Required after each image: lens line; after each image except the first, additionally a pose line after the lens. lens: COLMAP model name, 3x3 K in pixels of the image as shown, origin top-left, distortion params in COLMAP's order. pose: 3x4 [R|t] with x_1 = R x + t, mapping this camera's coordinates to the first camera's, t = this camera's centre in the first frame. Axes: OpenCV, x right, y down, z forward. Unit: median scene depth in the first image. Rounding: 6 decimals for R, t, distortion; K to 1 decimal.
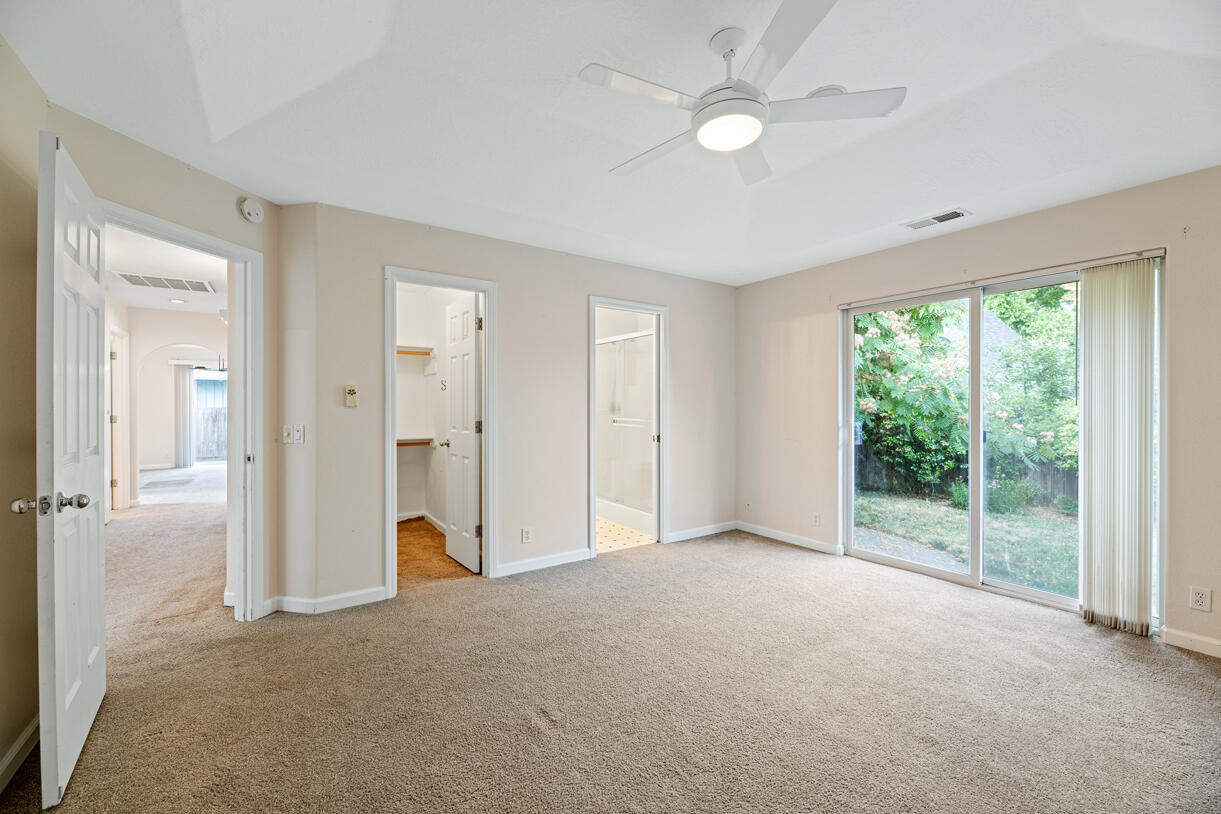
lens RADIAL K [[489.4, 0, 607.3], [0, 489.4, 407.5], [0, 0, 1]] dist [0.000153, -0.002708]
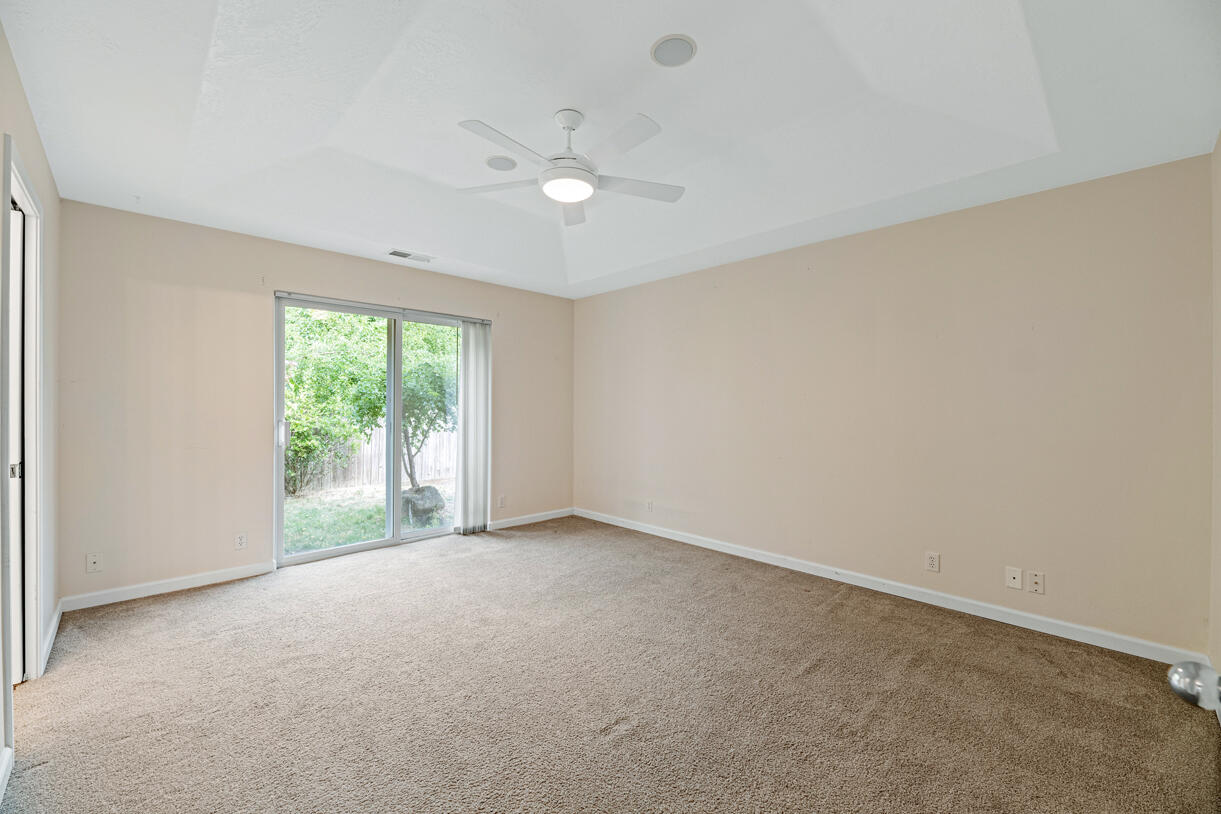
lens RADIAL K [[489.4, 0, 607.3], [0, 489.4, 407.5], [0, 0, 1]] dist [0.000153, -0.002708]
pose [[-0.170166, -0.005322, 0.985401, -0.521258], [-0.004059, 0.999981, 0.004699, -0.003761], [-0.985407, -0.003200, -0.170184, 0.567347]]
